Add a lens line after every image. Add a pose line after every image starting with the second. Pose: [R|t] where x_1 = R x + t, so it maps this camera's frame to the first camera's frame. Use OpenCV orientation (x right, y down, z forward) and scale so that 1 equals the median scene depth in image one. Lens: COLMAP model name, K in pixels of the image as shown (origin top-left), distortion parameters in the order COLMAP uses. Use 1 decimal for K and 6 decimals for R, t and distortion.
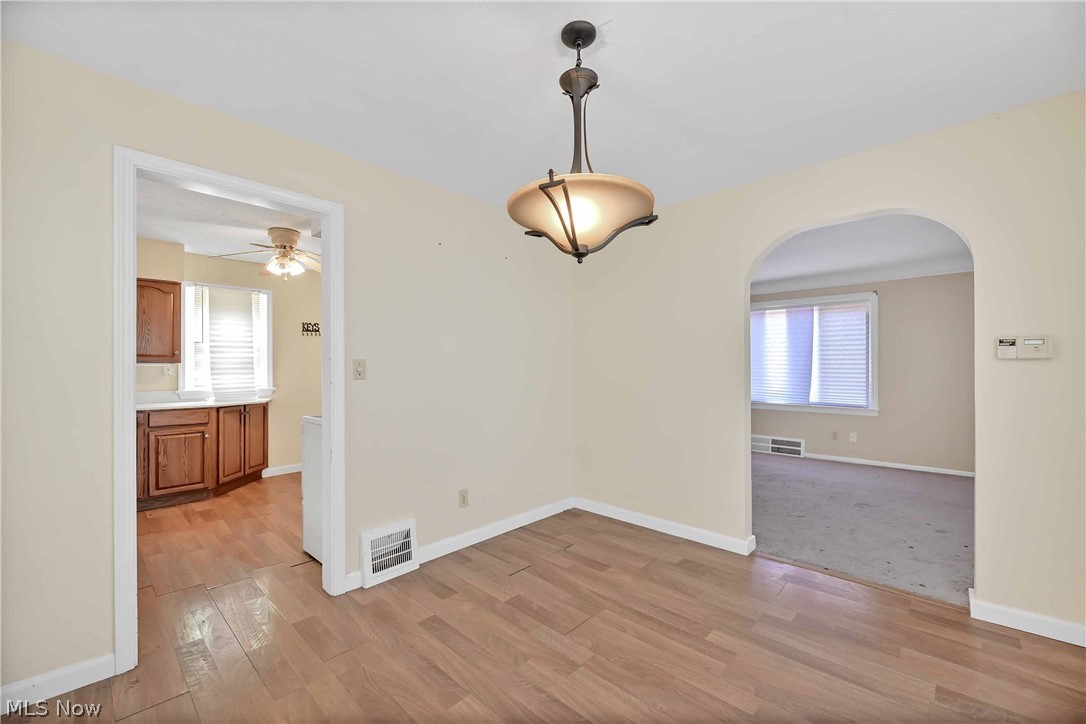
lens RADIAL K [[444.2, 0, 552.6], [0, 444.2, 368.3], [0, 0, 1]] dist [0.000308, -0.000233]
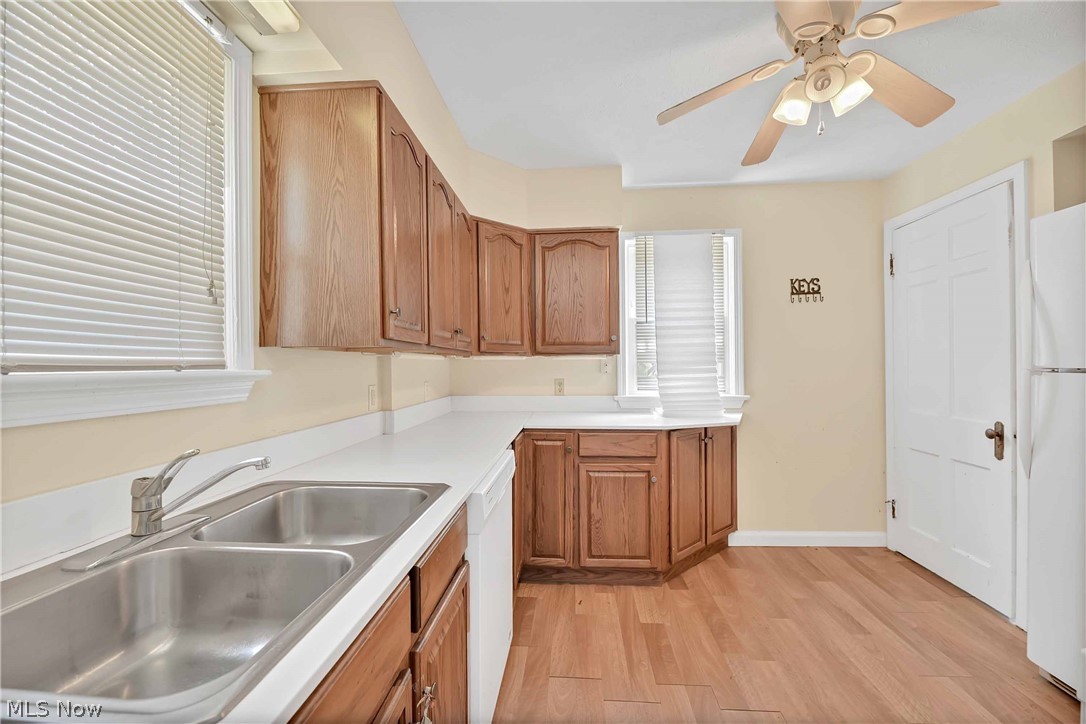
lens RADIAL K [[444.2, 0, 544.7], [0, 444.2, 366.8], [0, 0, 1]] dist [0.000308, -0.000233]
pose [[0.632372, -0.005201, -0.774647, -0.407880], [0.006973, 0.999975, -0.001022, 0.006039], [0.774633, -0.004755, 0.632393, 0.510192]]
